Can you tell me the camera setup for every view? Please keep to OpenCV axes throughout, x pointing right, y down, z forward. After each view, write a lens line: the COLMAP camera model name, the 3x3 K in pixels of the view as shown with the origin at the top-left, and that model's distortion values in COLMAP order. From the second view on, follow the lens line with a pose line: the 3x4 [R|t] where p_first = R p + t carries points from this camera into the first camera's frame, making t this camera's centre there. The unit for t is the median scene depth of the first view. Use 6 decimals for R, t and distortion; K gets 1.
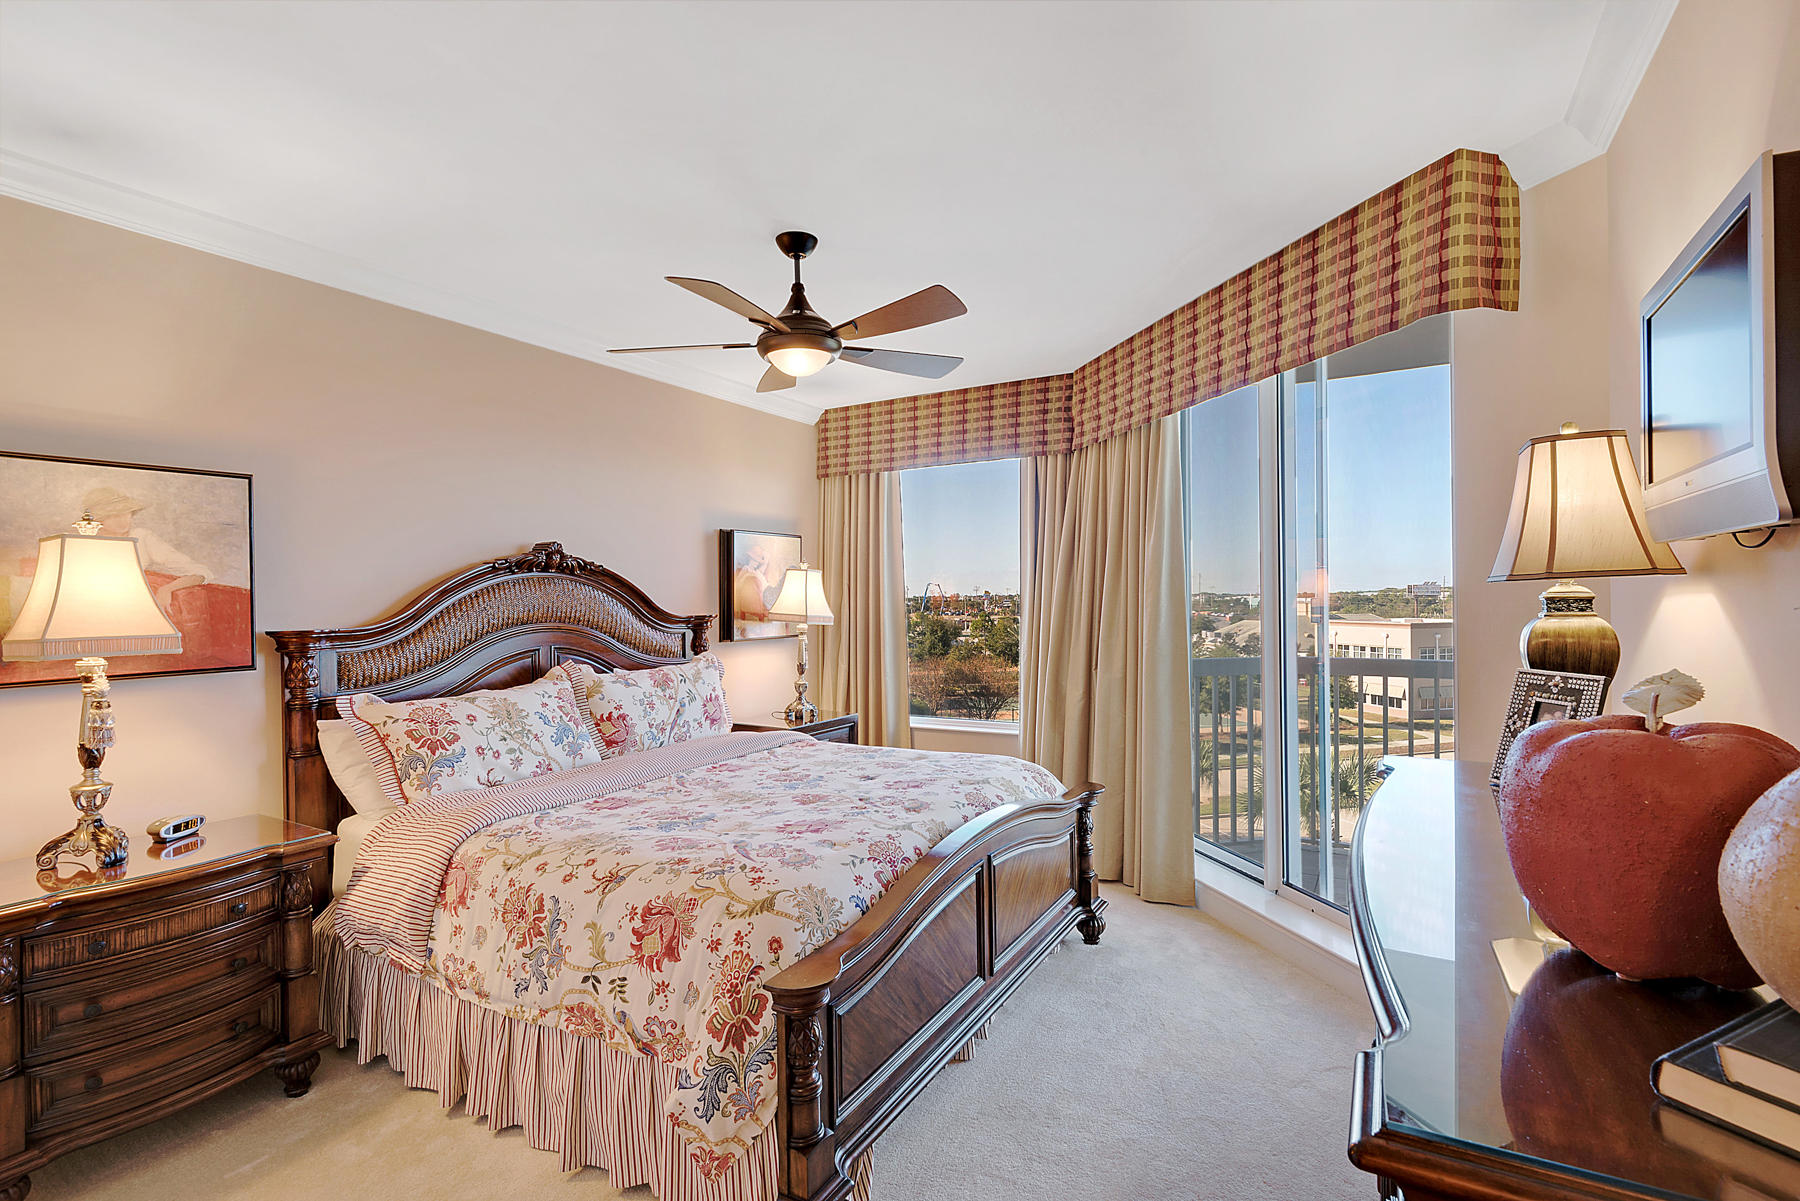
lens RADIAL K [[850.3, 0, 900.1], [0, 850.3, 599.8], [0, 0, 1]] dist [0.030120, 0.000086]
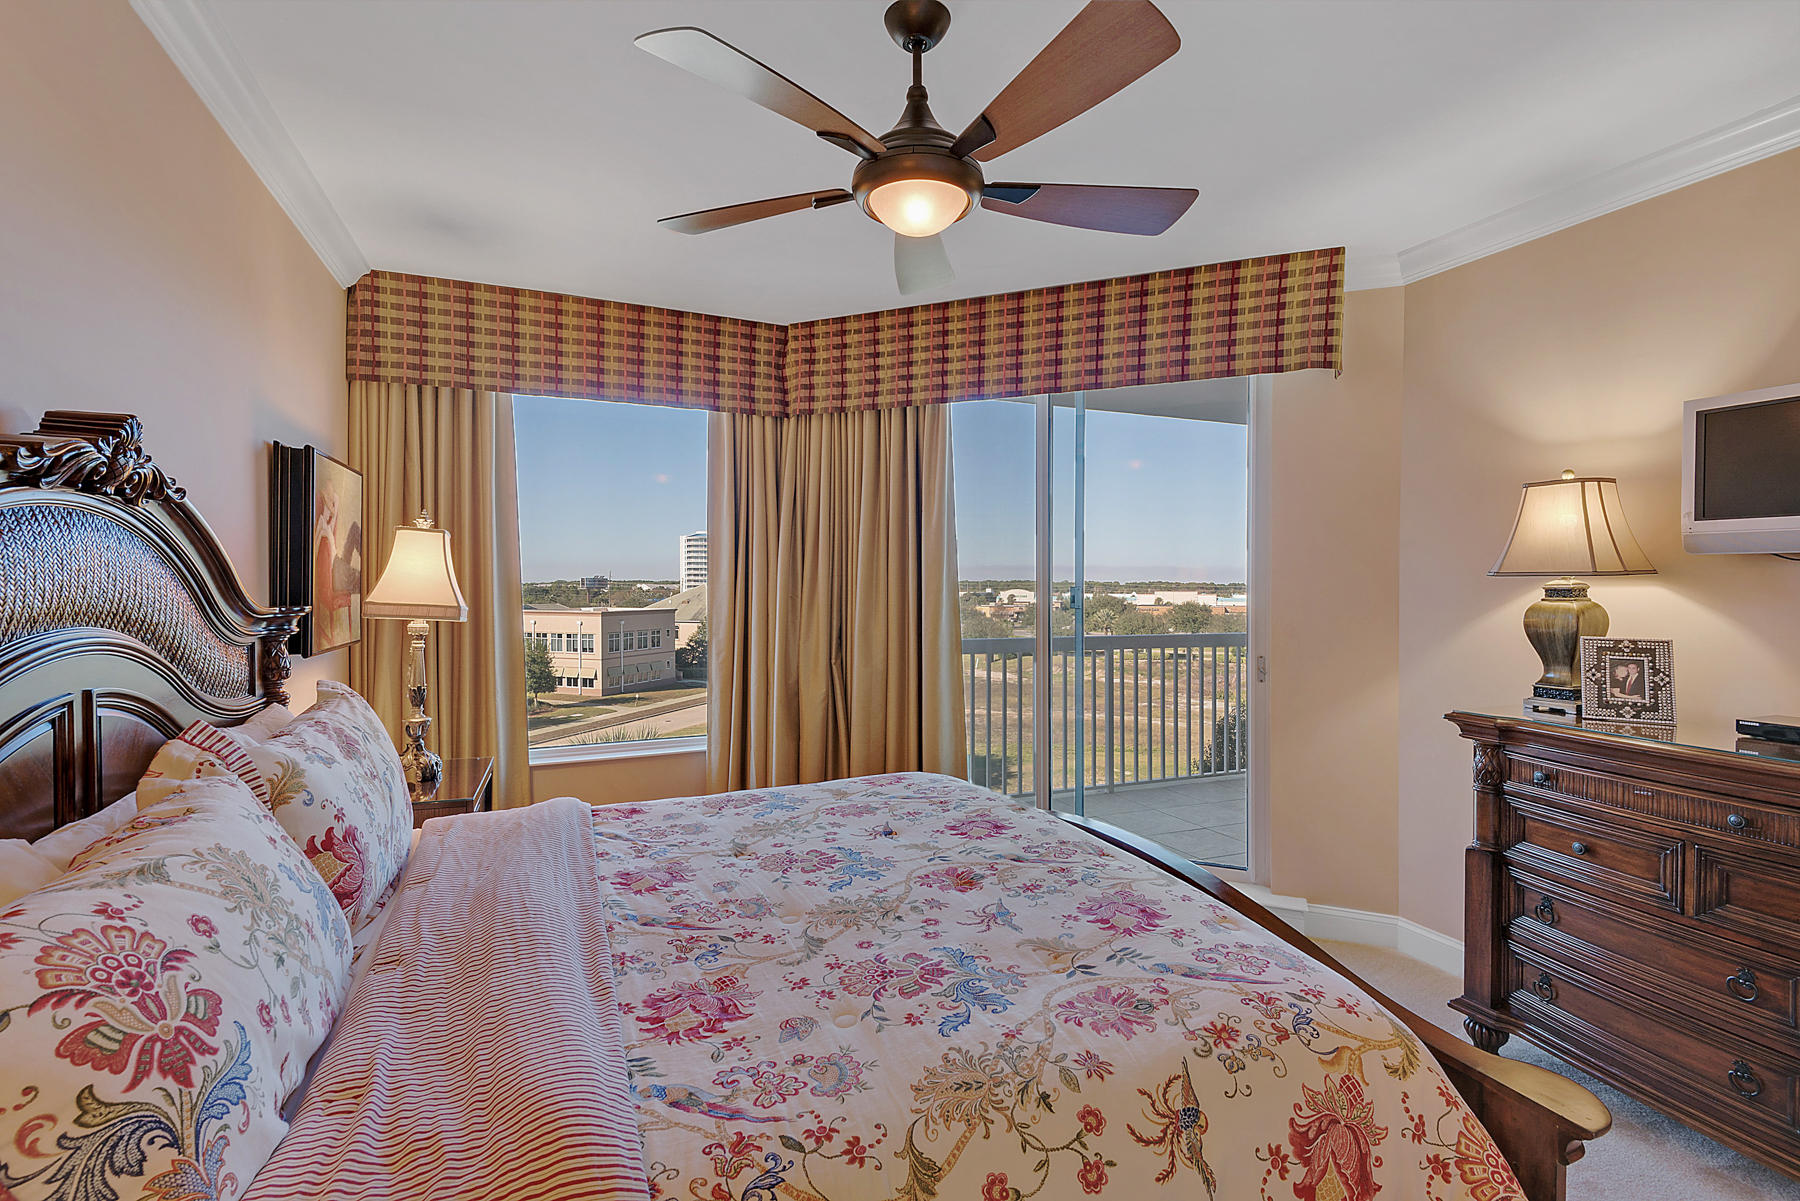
lens RADIAL K [[815.8, 0, 900.1], [0, 815.8, 599.4], [0, 0, 1]] dist [0.005924, -0.000458]
pose [[0.596805, 0.000935, 0.802386, -0.490591], [-0.009580, 0.999936, 0.005961, 0.009018], [-0.802329, -0.011245, 0.596776, 0.505597]]
